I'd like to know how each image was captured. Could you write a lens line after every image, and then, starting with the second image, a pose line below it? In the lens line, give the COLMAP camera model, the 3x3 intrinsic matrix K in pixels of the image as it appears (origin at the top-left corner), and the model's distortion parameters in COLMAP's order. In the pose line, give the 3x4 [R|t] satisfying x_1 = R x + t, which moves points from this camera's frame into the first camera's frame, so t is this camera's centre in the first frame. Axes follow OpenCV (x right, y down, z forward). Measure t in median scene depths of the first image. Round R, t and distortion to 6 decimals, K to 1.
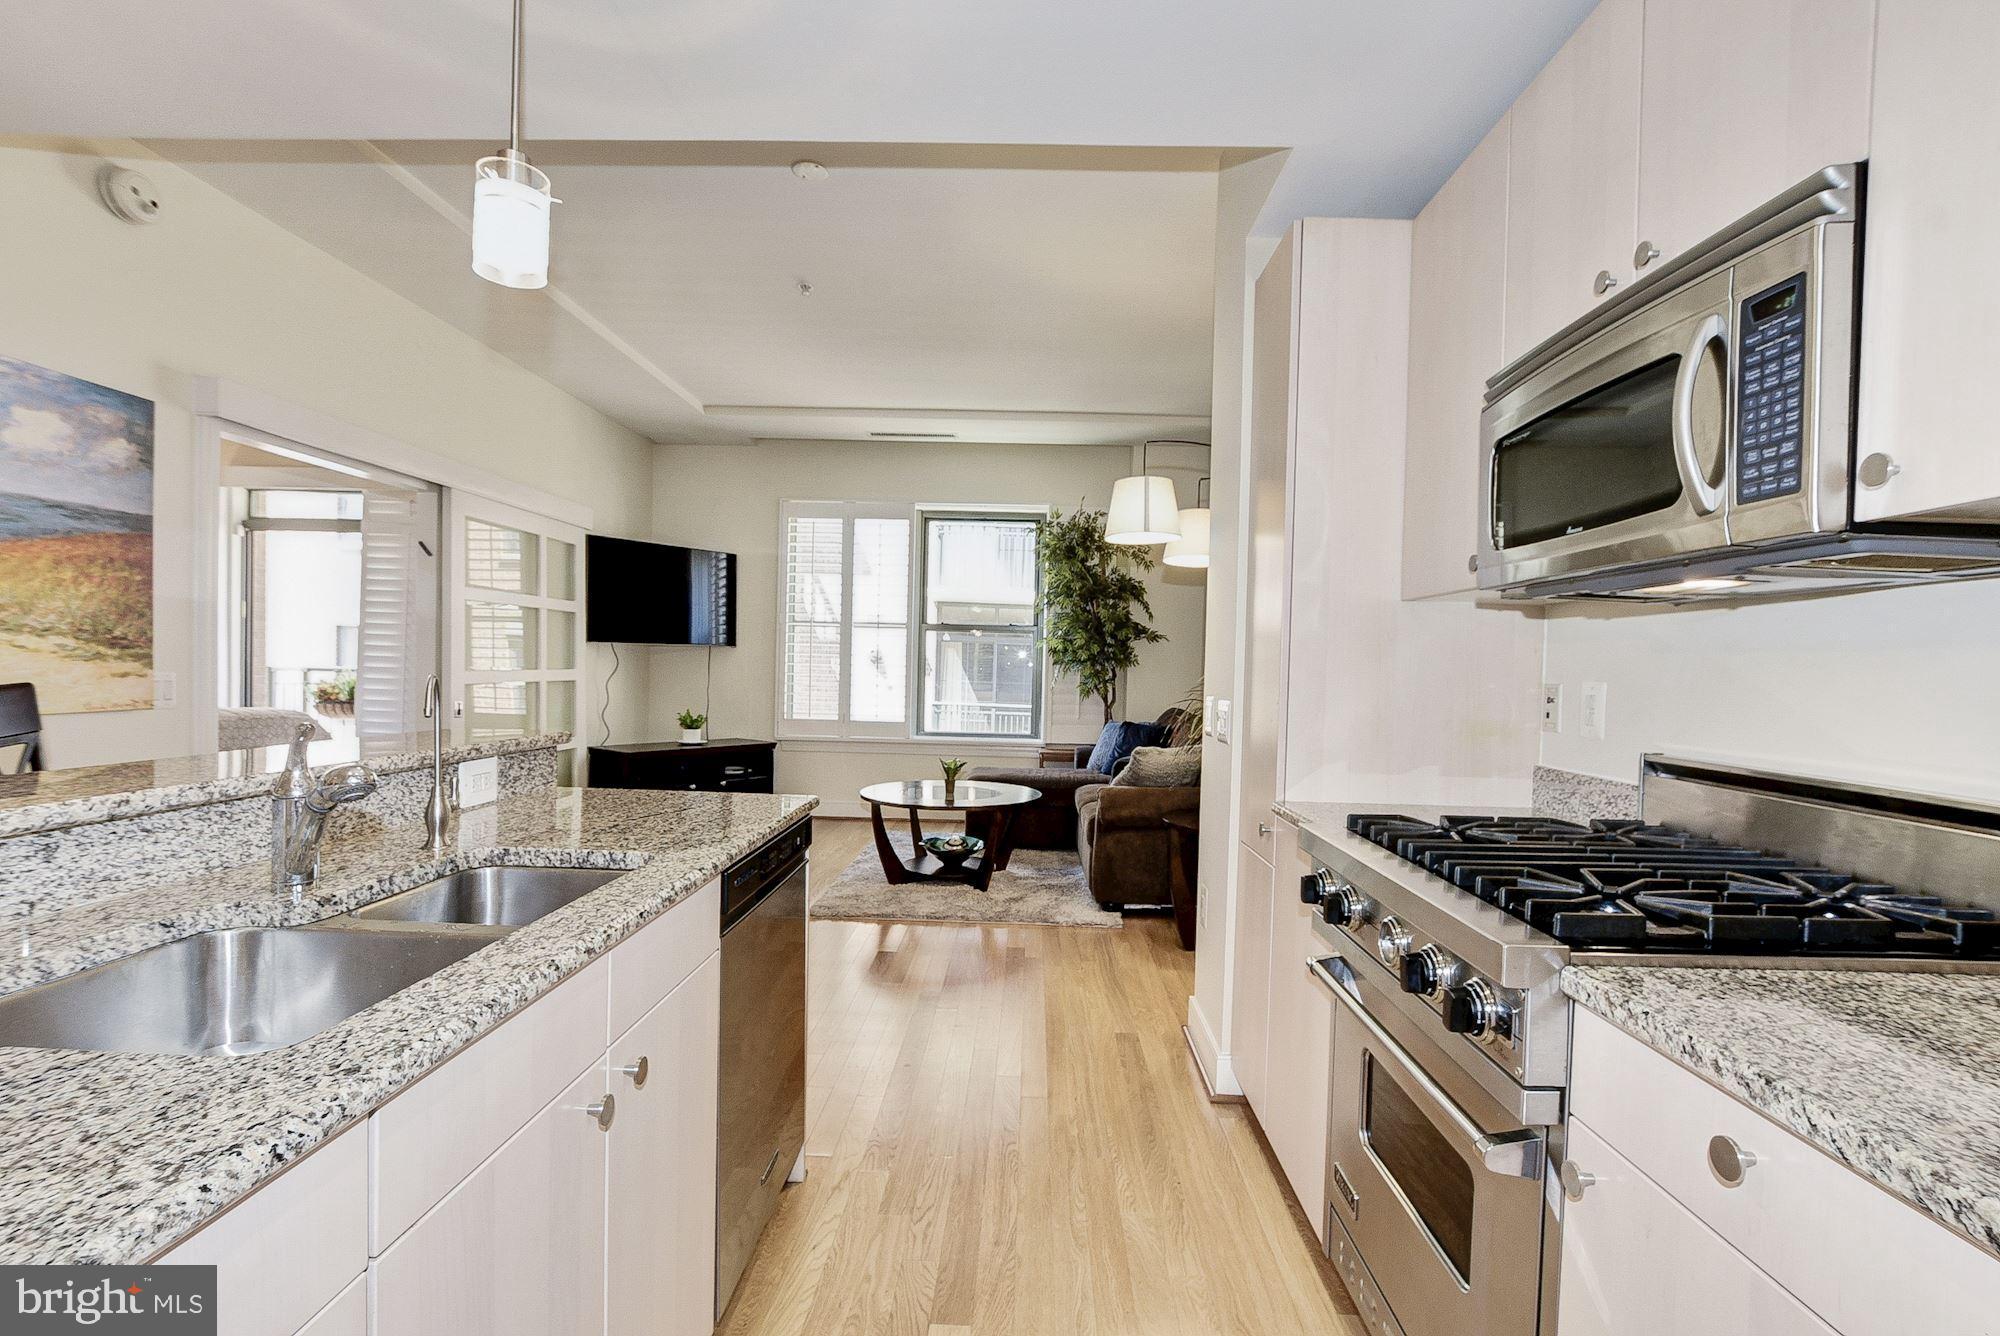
lens RADIAL K [[890.5, 0, 994.7], [0, 890.5, 680.6], [0, 0, 1]] dist [-0.016250, 0.001832]
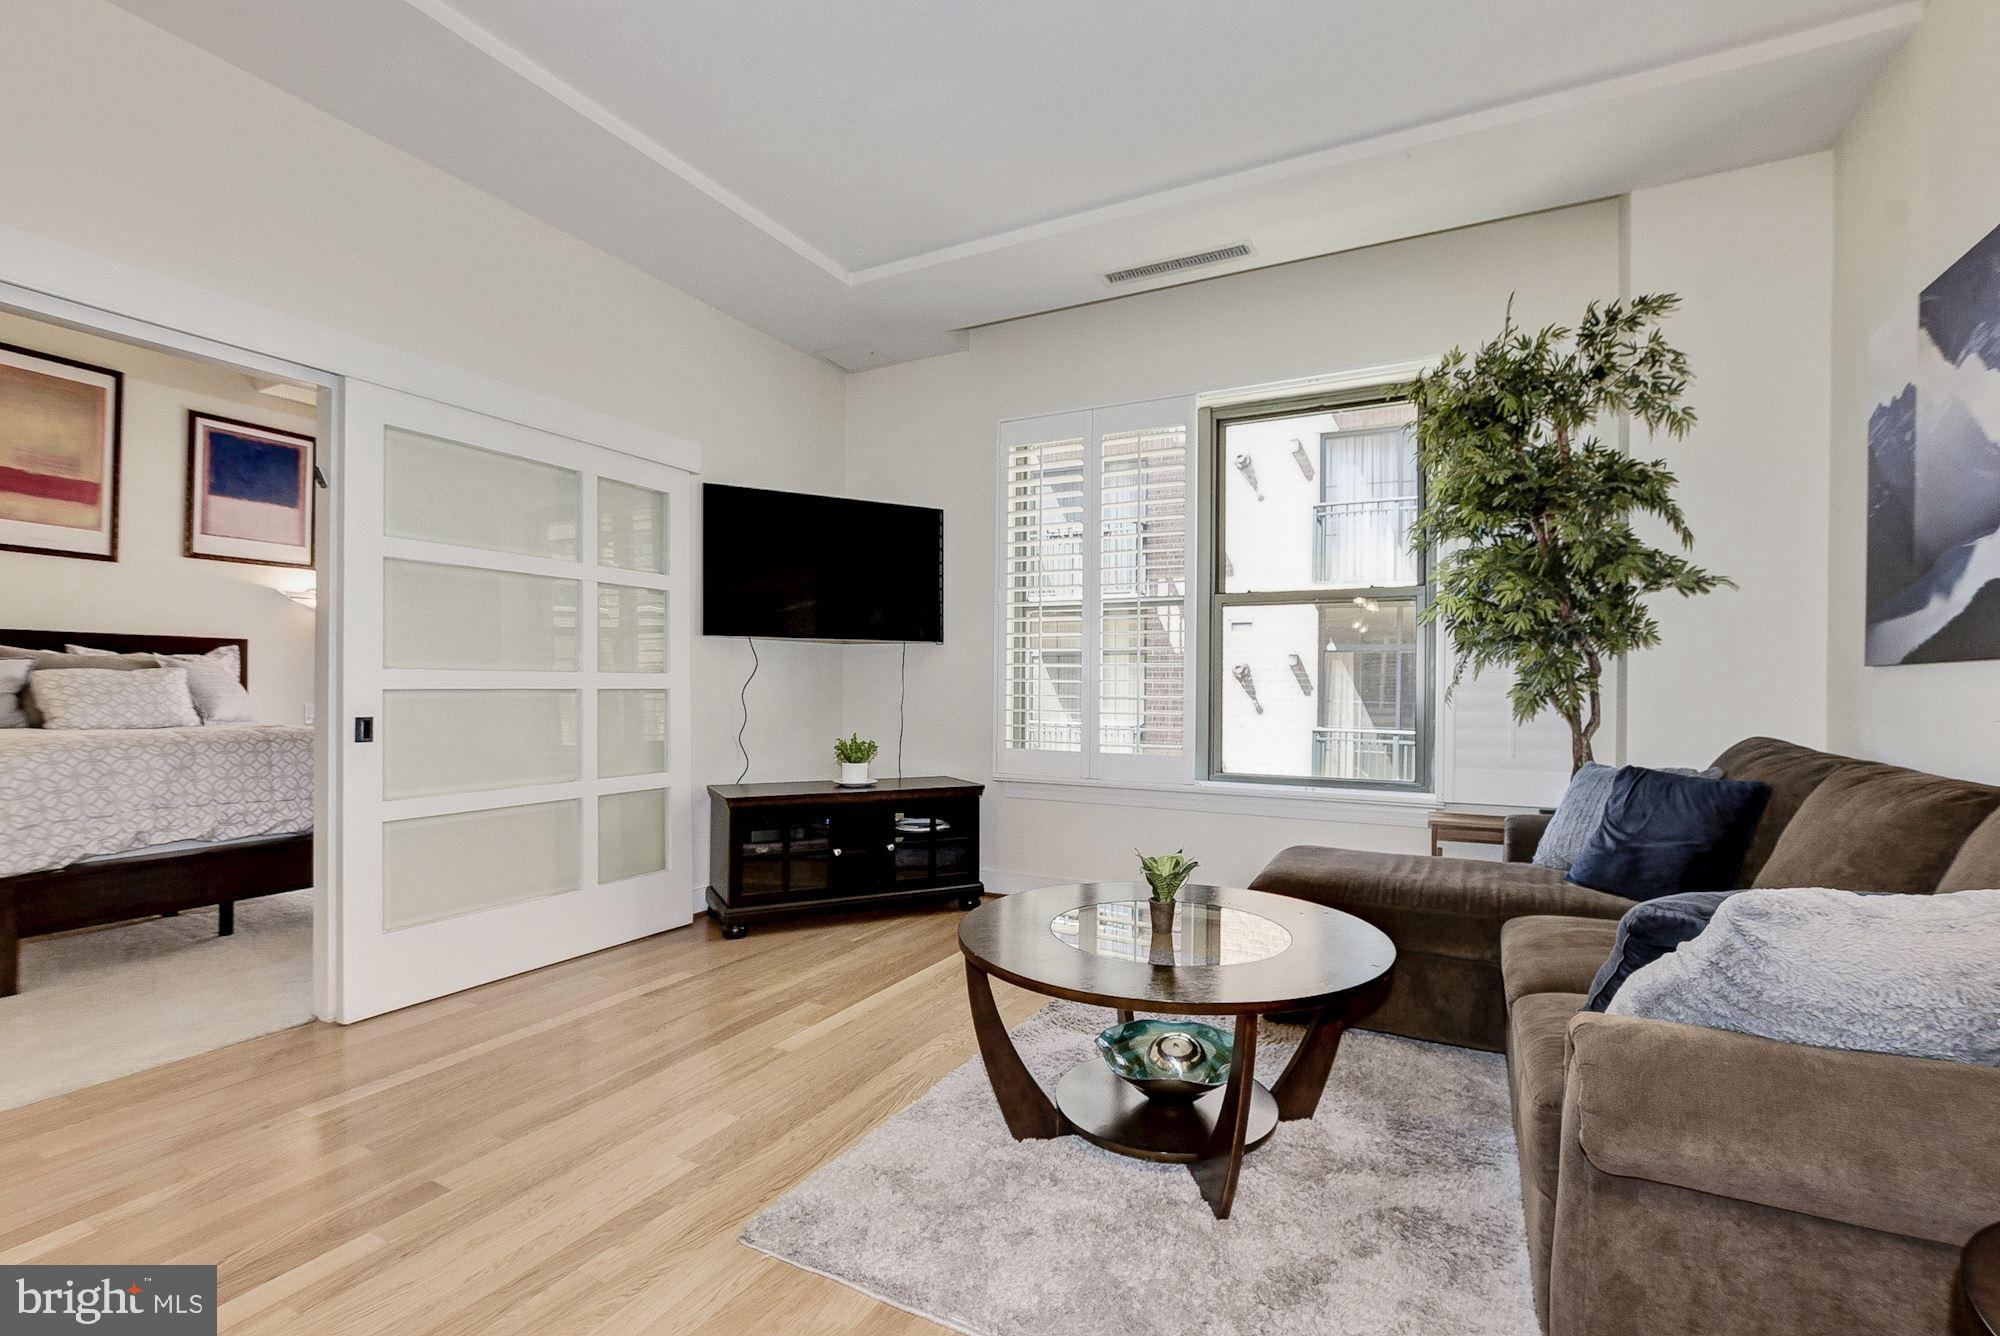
lens RADIAL K [[890.5, 0, 993.4], [0, 890.5, 682.4], [0, 0, 1]] dist [-0.016250, 0.001832]
pose [[0.901226, -0.016629, -0.433029, 0.051568], [0.004658, 0.999578, -0.028689, 0.014844], [0.433324, 0.023838, 0.900923, 0.462908]]
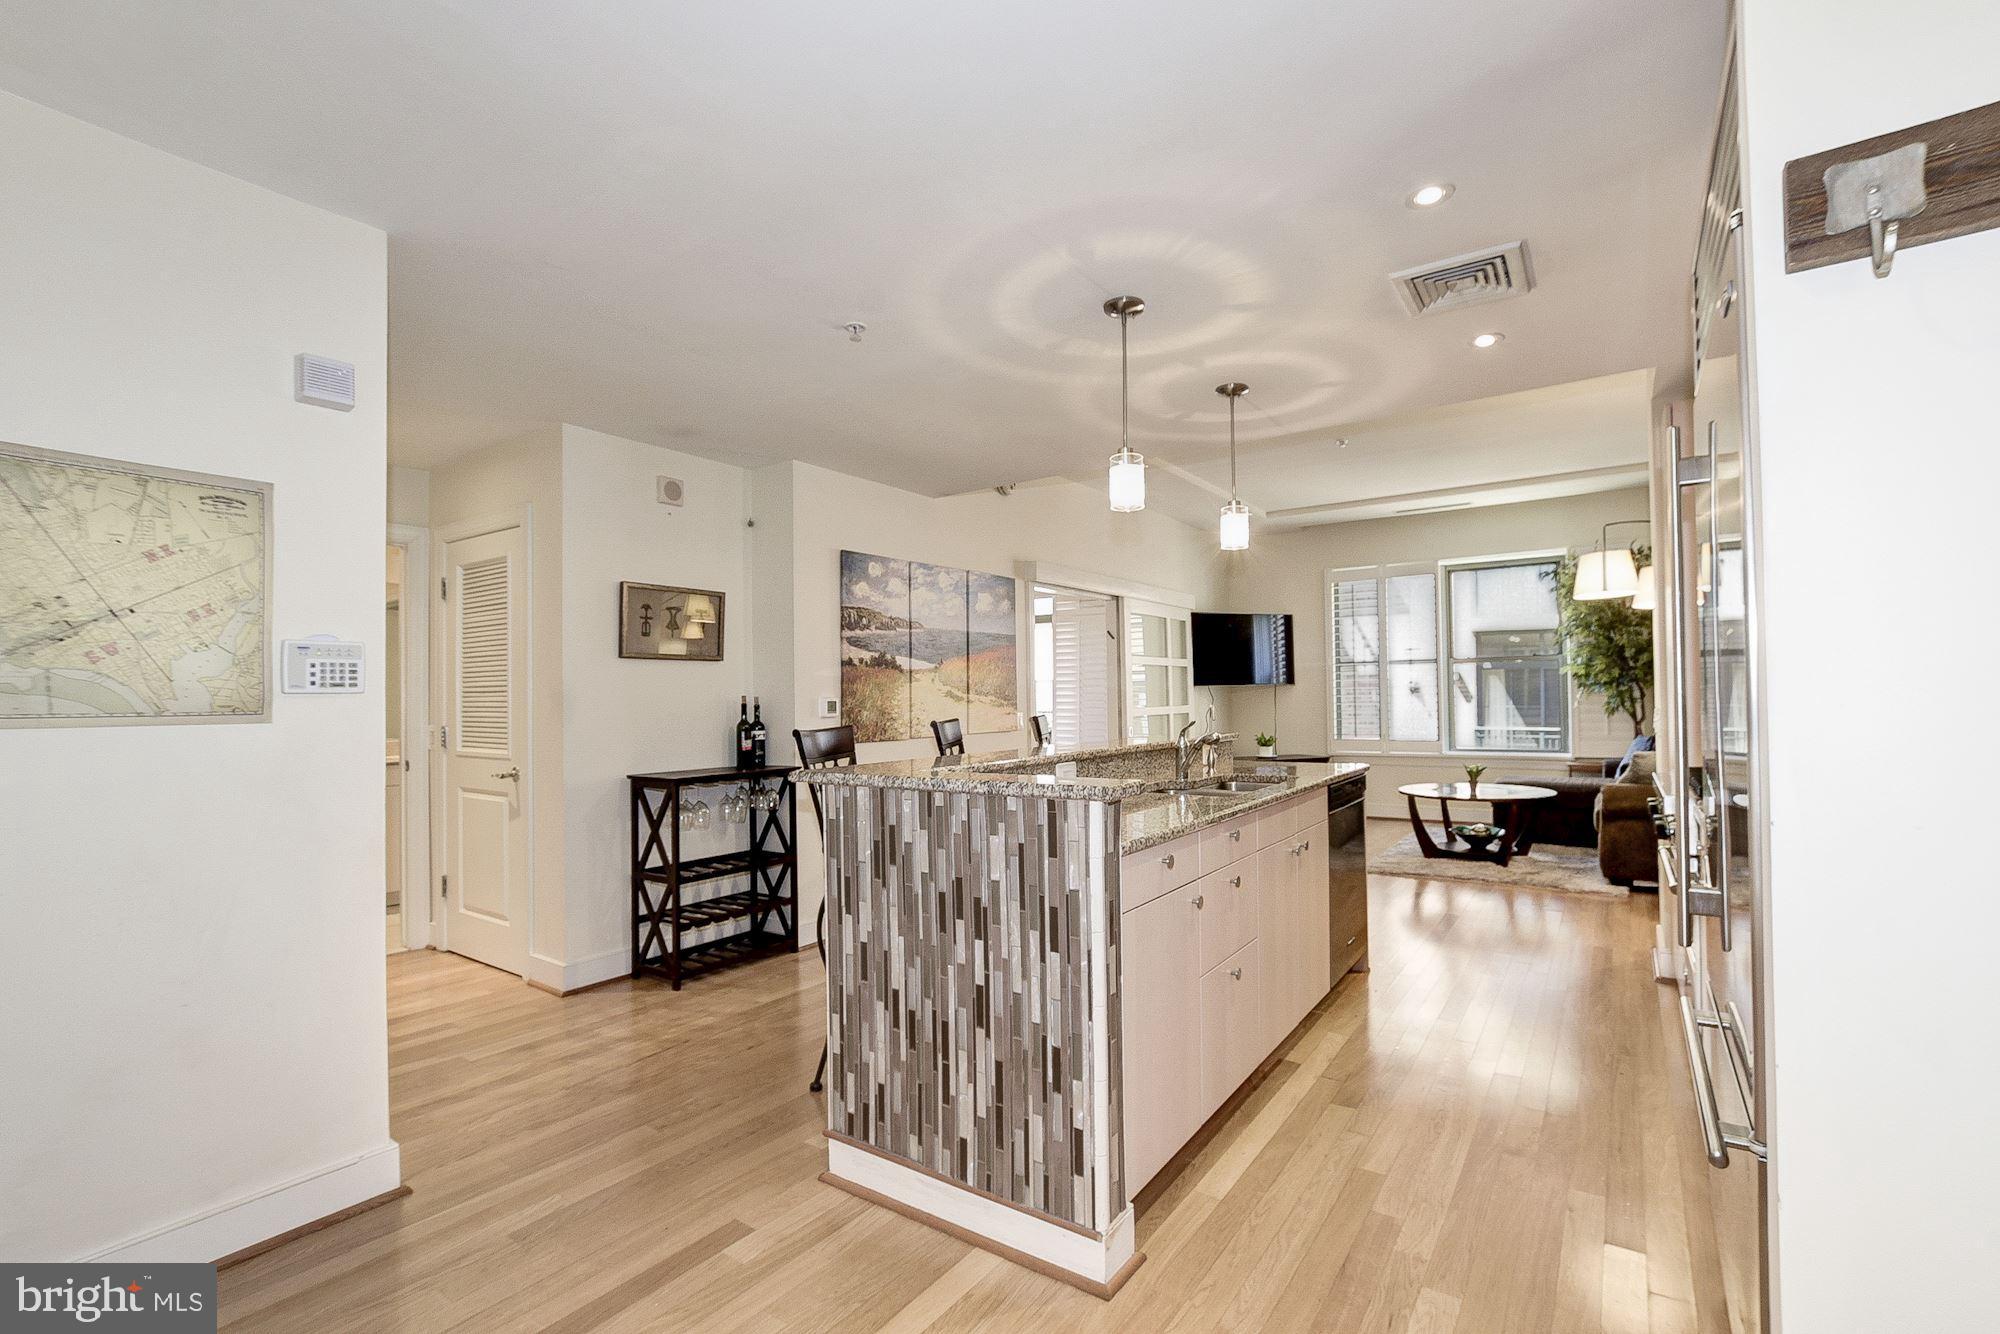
lens RADIAL K [[830.3, 0, 1051.1], [0, 830.3, 688.2], [0, 0, 1]] dist [-0.001826, -0.000148]
pose [[0.852261, -0.044219, -0.521245, 0.049734], [0.028102, 0.998852, -0.038789, 0.005609], [0.522362, 0.018410, 0.852525, -0.280573]]
